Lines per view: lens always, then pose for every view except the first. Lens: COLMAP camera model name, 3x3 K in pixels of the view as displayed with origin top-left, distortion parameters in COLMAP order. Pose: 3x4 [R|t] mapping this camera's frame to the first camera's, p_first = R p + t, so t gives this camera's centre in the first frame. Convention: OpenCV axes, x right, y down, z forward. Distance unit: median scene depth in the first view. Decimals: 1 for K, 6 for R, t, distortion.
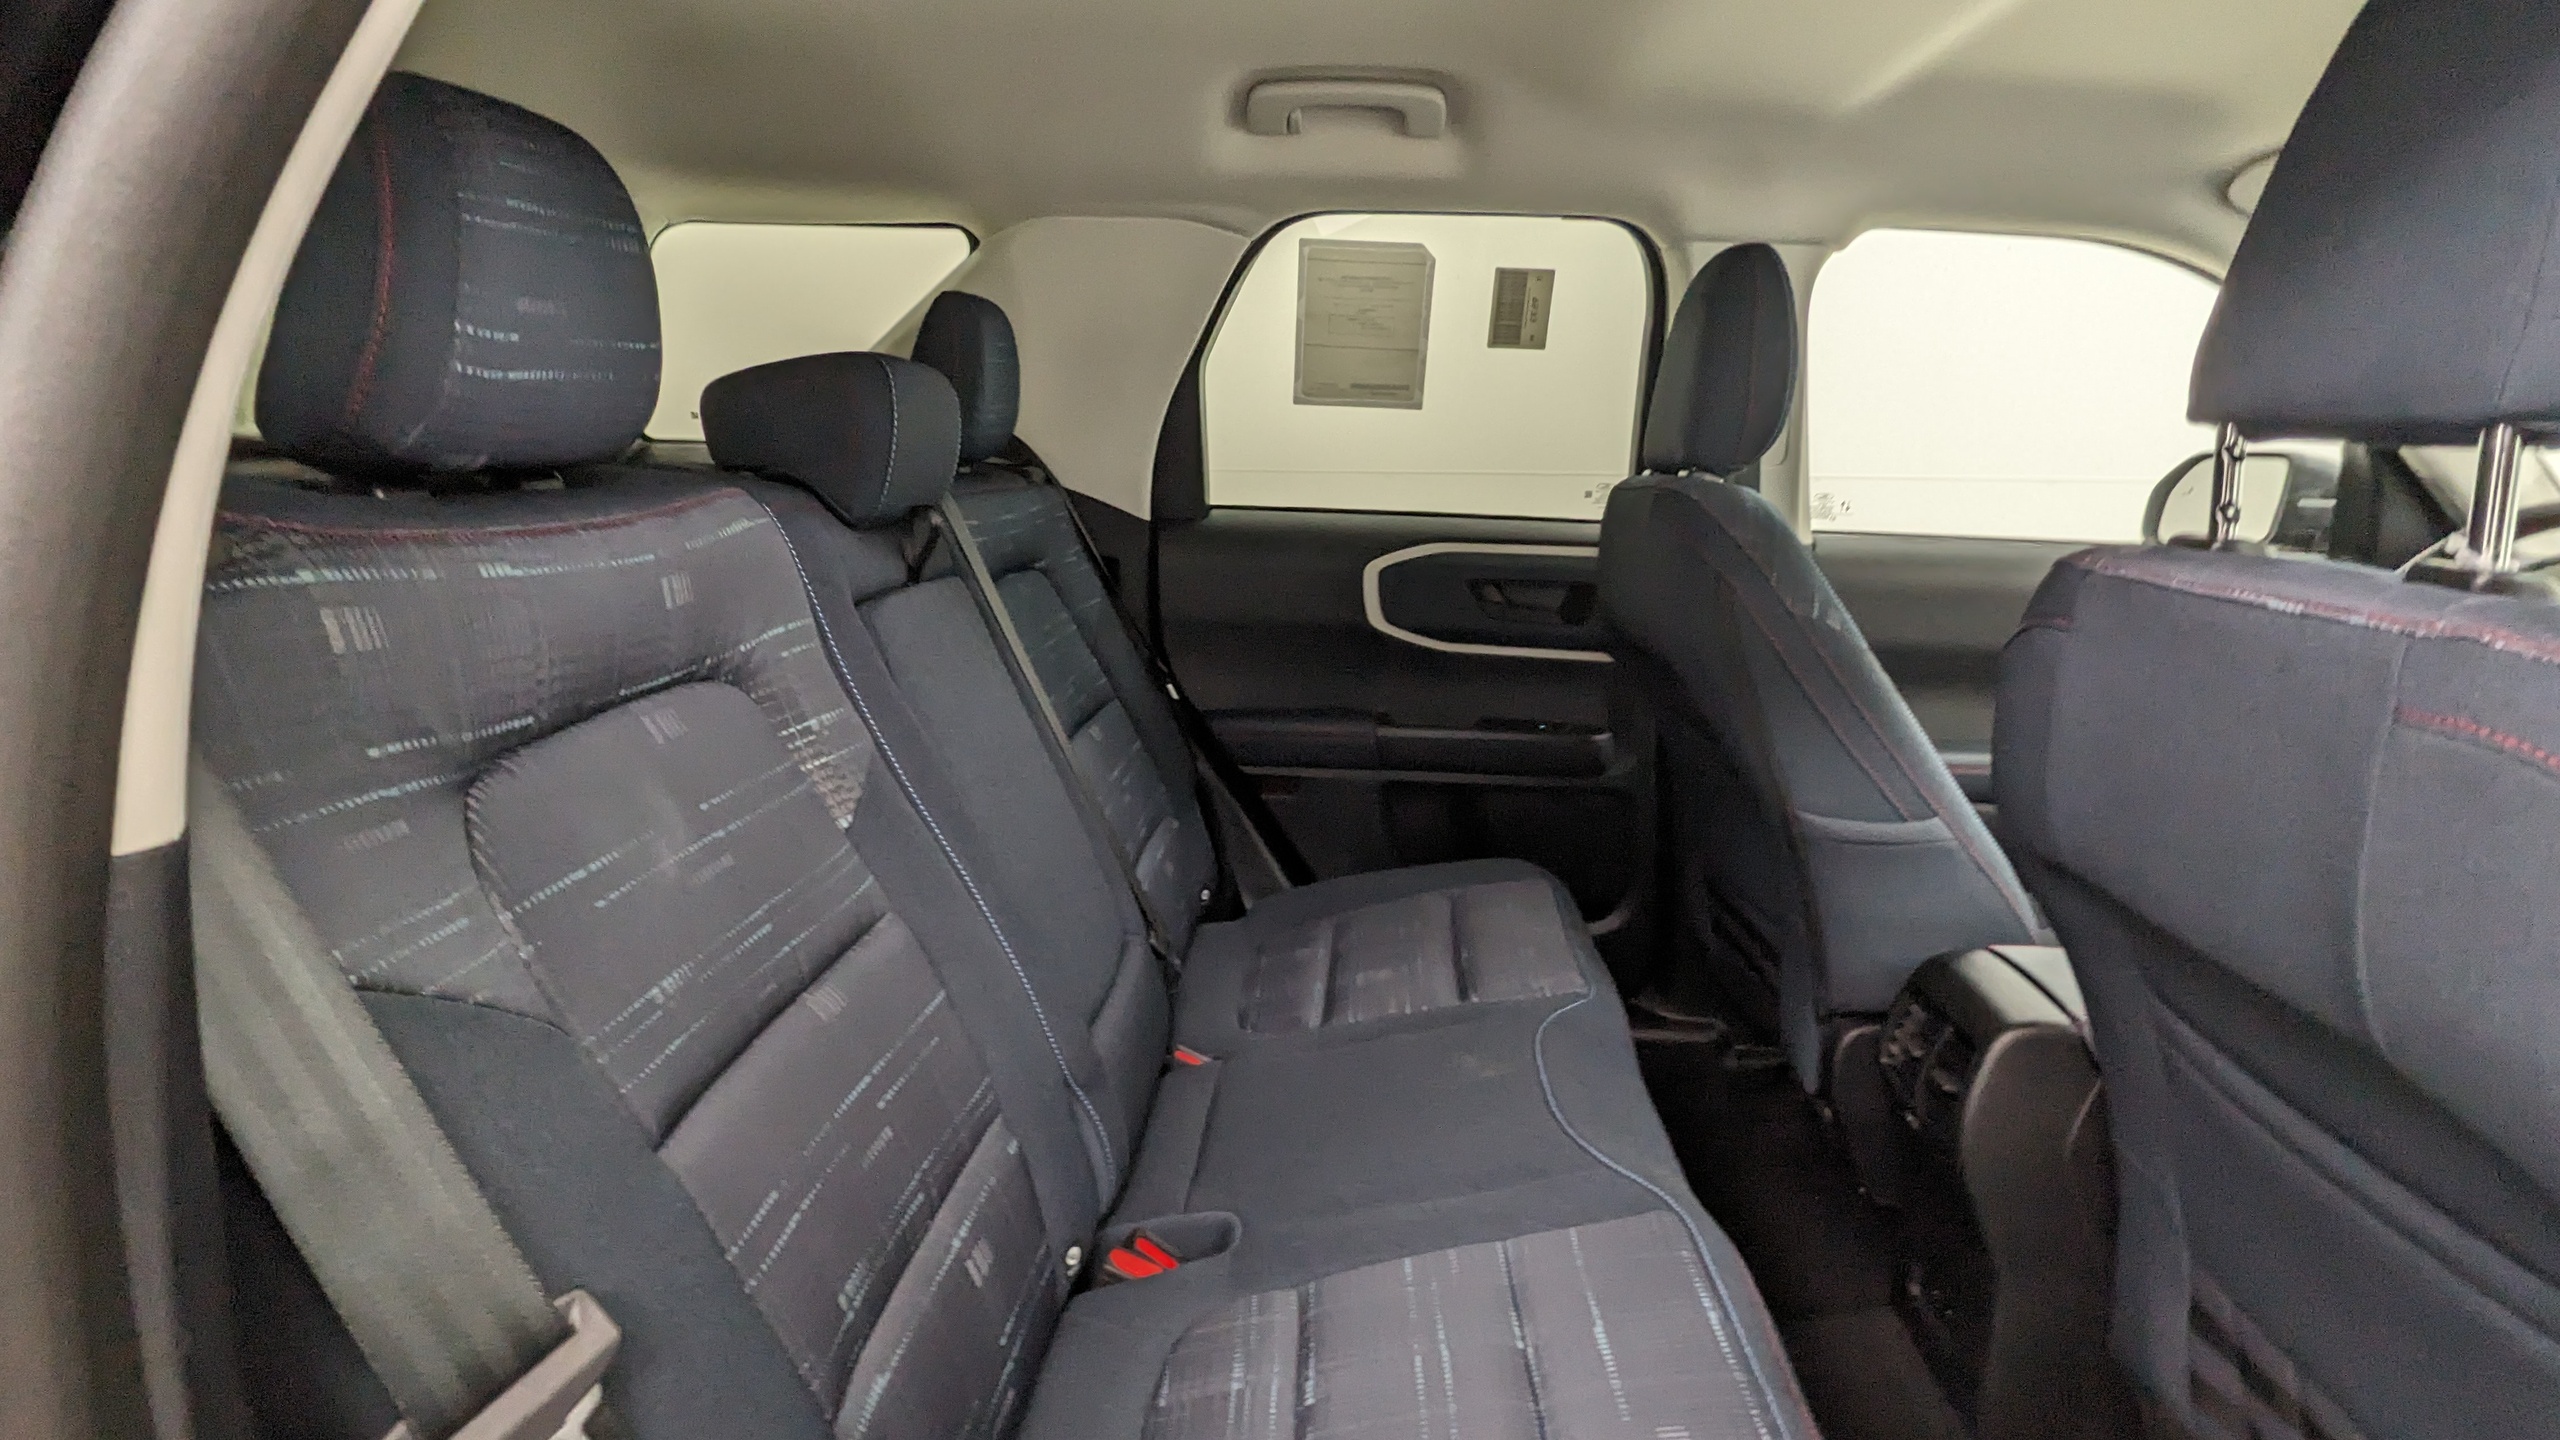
lens RADIAL K [[1224.9, 0, 1297.5], [0, 1224.9, 729.4], [0, 0, 1]] dist [-0.003180, -0.000844]
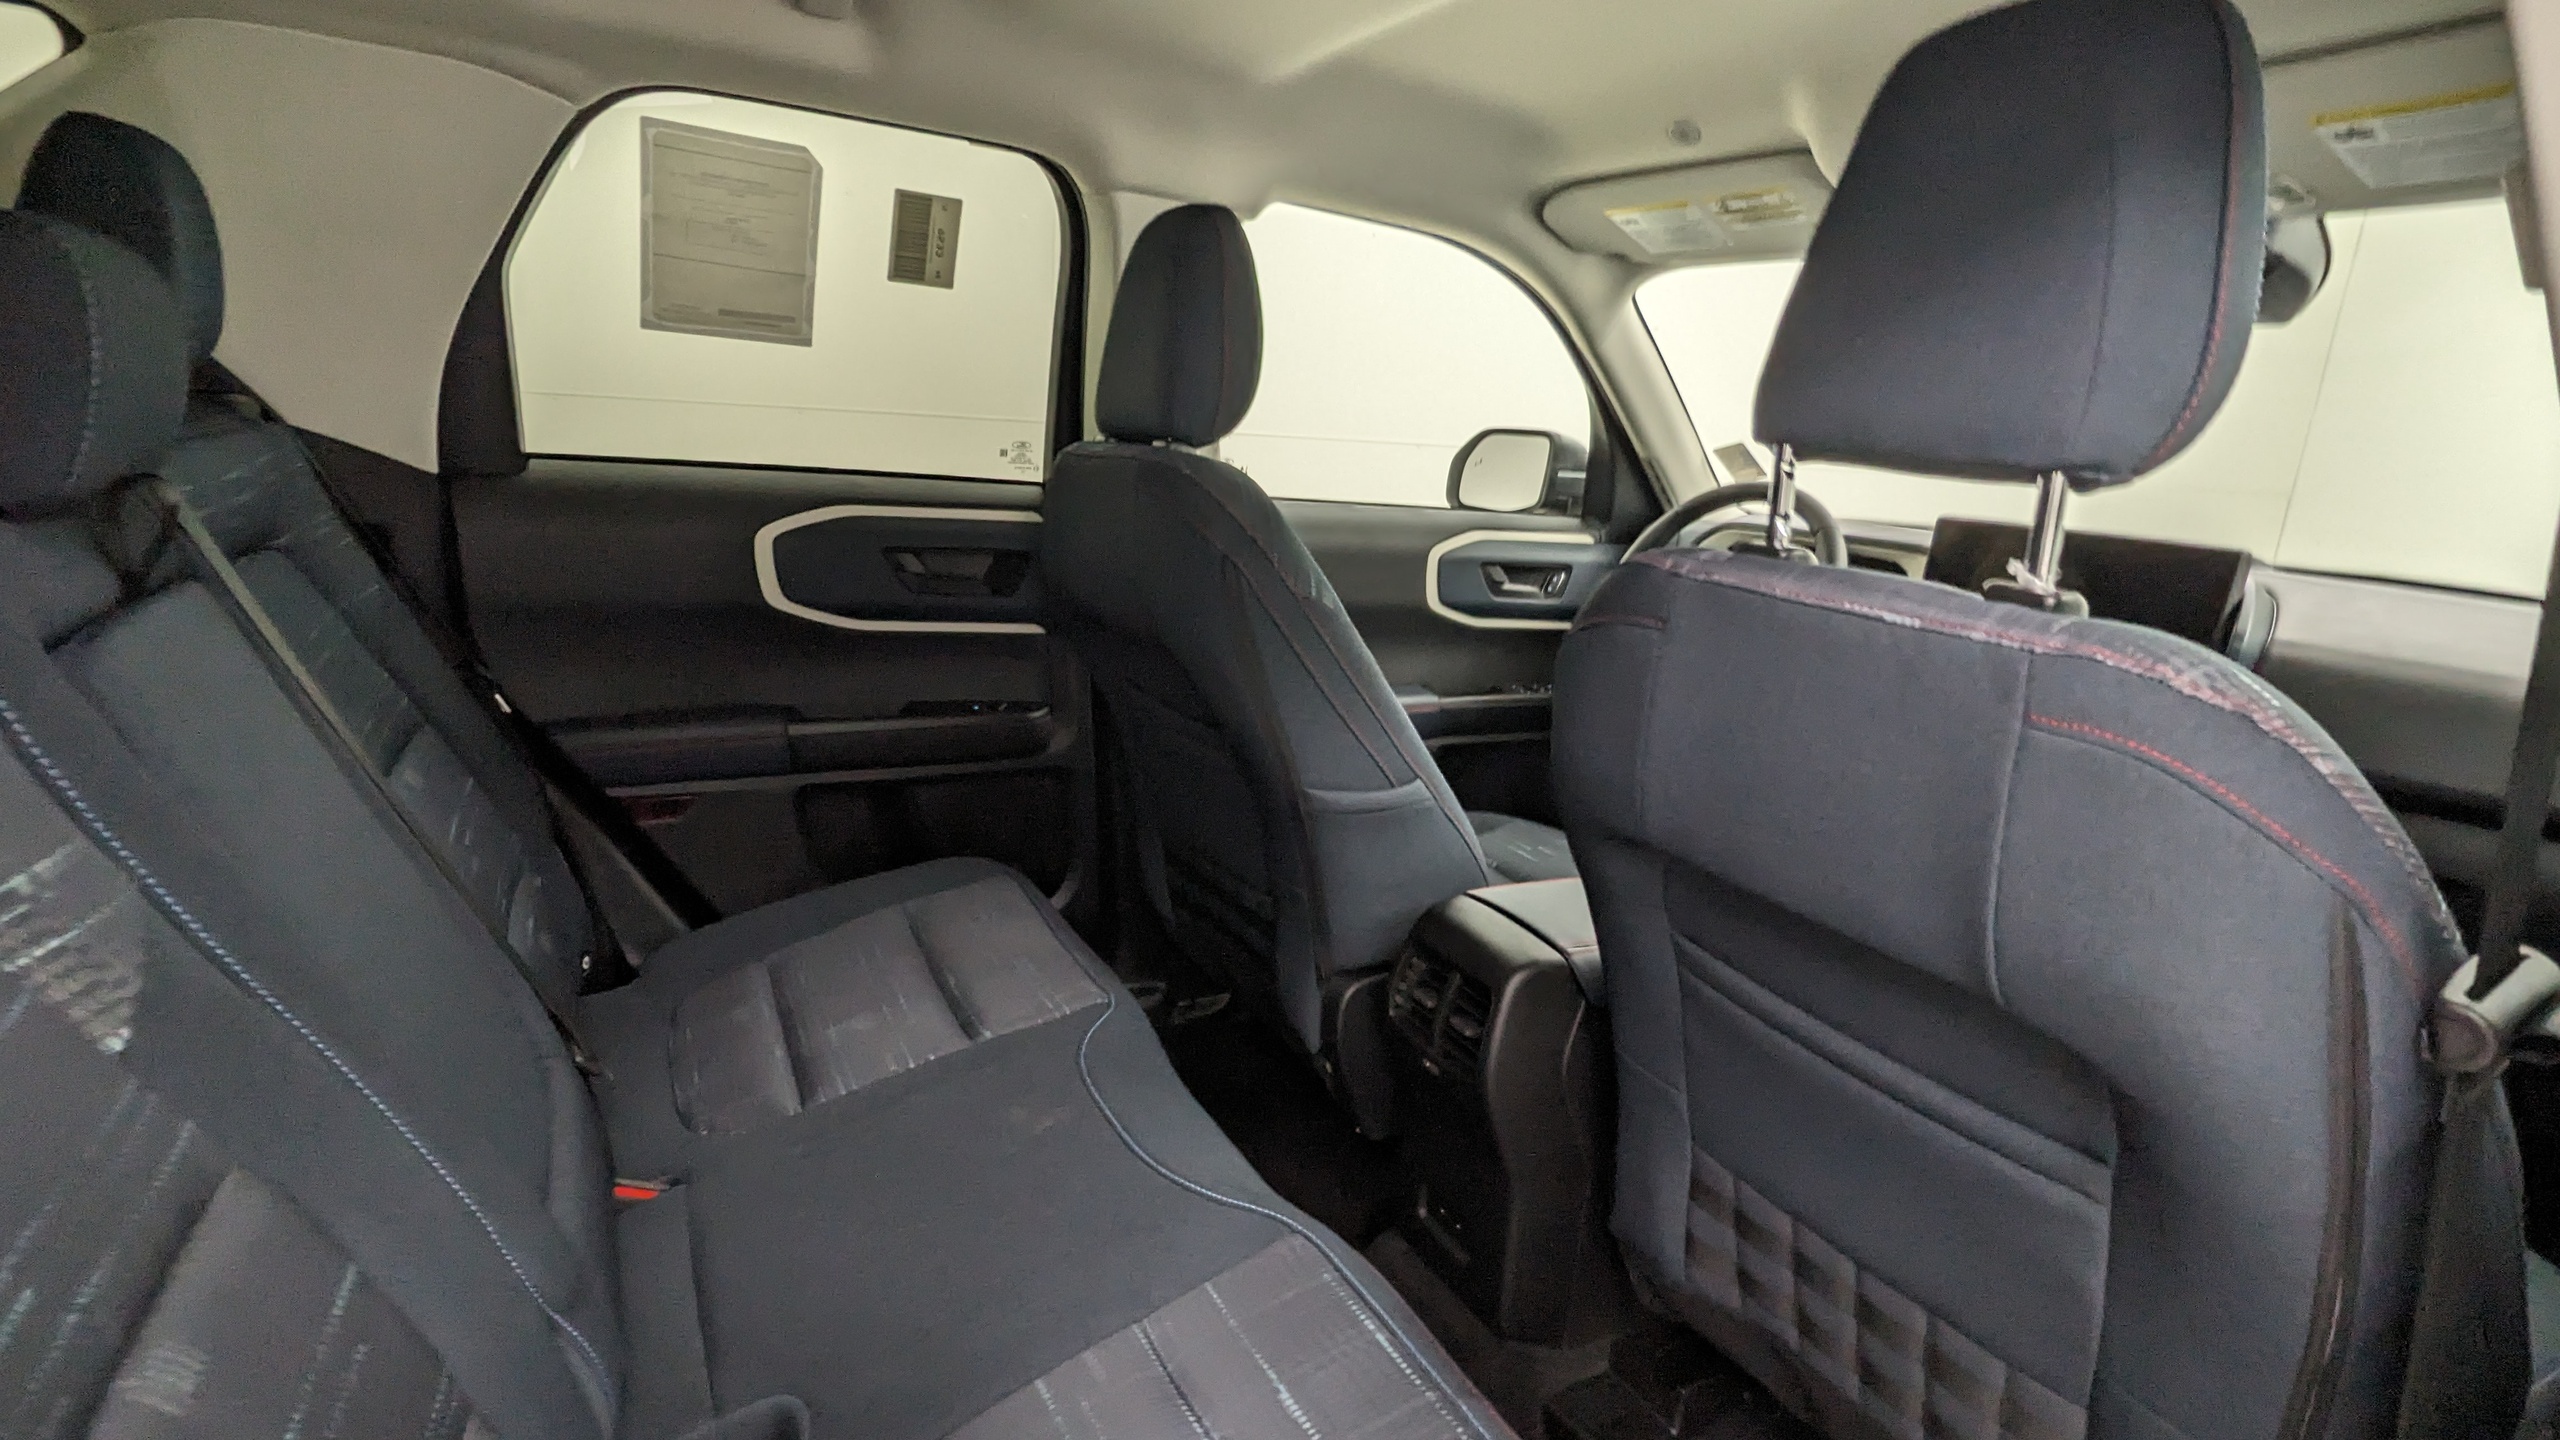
lens RADIAL K [[1224.9, 0, 1284.9], [0, 1224.9, 727.2], [0, 0, 1]] dist [-0.003180, -0.000844]
pose [[0.844914, -0.090811, 0.527137, -0.118777], [0.064593, 0.995593, 0.067982, -0.047031], [-0.530987, -0.023390, 0.847057, 0.135186]]
